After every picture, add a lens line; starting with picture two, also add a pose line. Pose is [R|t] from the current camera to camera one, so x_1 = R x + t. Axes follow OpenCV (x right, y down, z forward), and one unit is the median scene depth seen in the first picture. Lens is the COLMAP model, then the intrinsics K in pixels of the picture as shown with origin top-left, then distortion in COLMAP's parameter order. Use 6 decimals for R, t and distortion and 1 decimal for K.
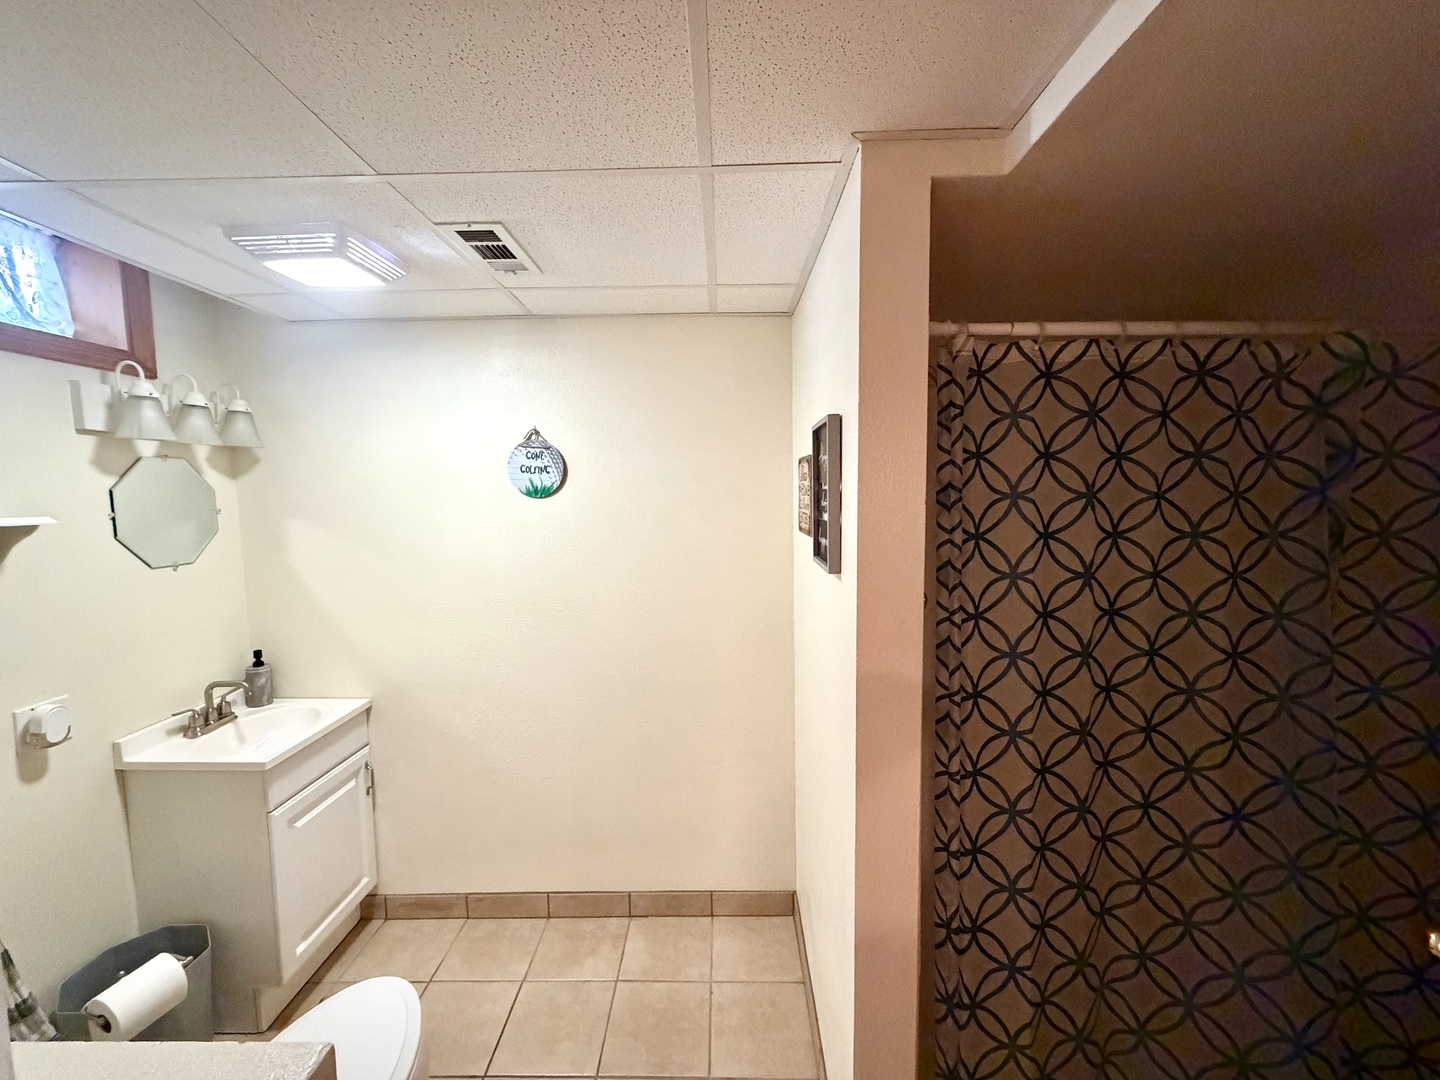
lens RADIAL K [[573.6, 0, 711.8], [0, 573.6, 540.8], [0, 0, 1]] dist [0.001302, 0.000124]
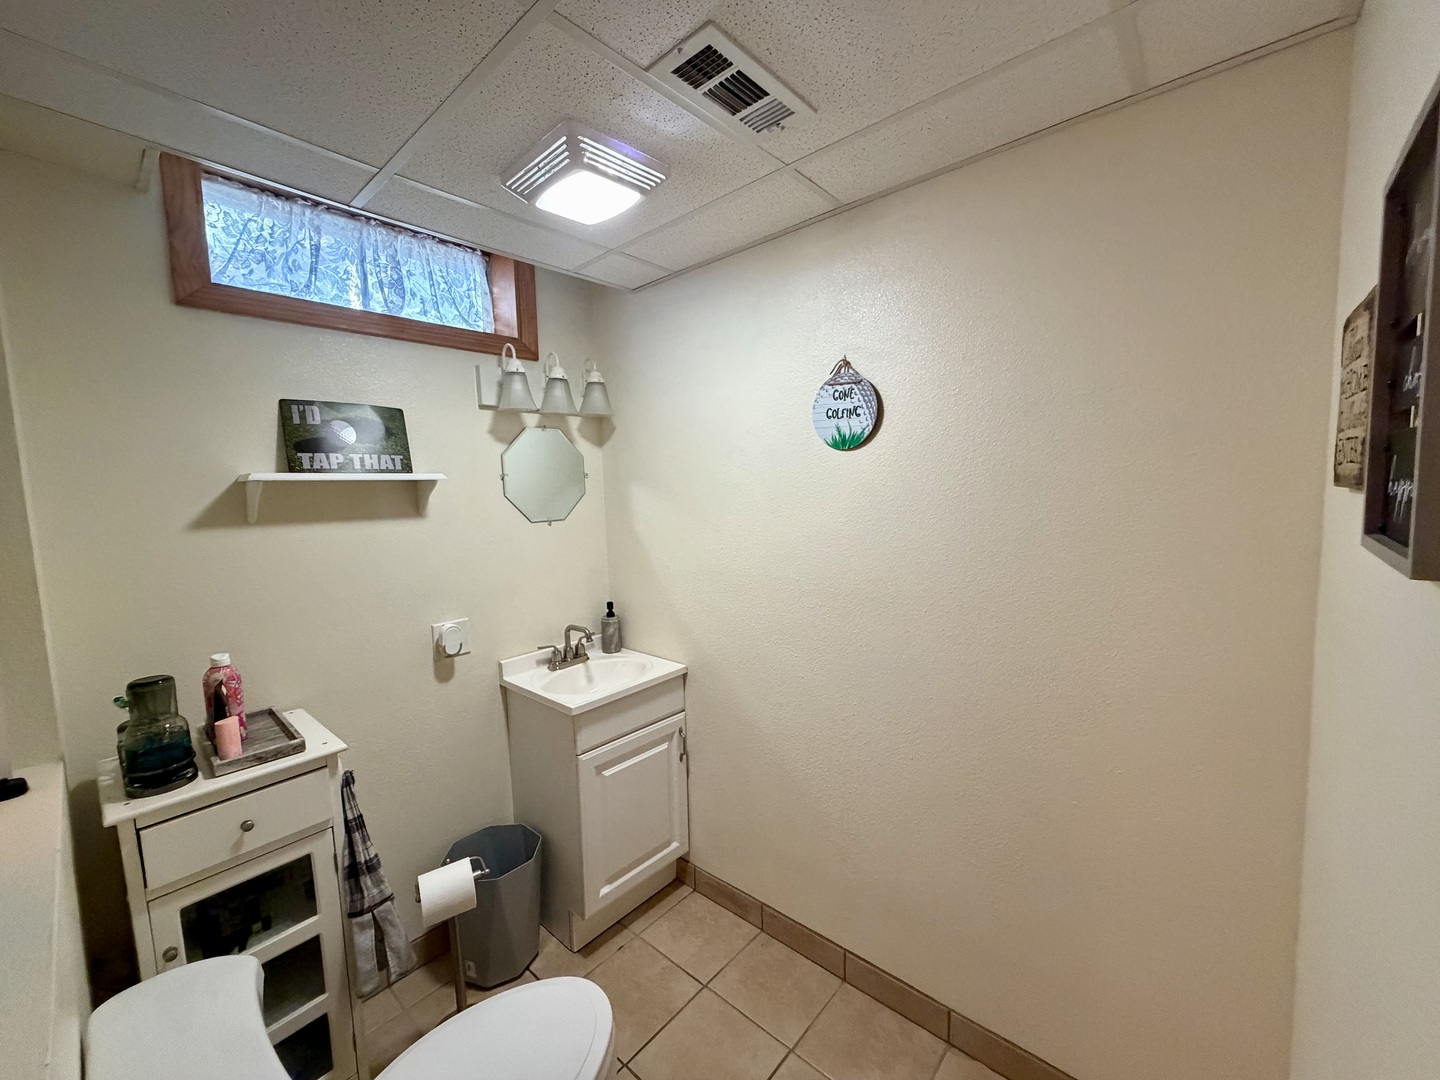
lens RADIAL K [[573.6, 0, 711.8], [0, 573.6, 540.8], [0, 0, 1]] dist [0.001302, 0.000124]
pose [[0.756466, 0.053008, -0.651882, 0.072730], [-0.034194, 0.998552, 0.041517, 0.022187], [0.653139, -0.009115, 0.757183, 0.314264]]
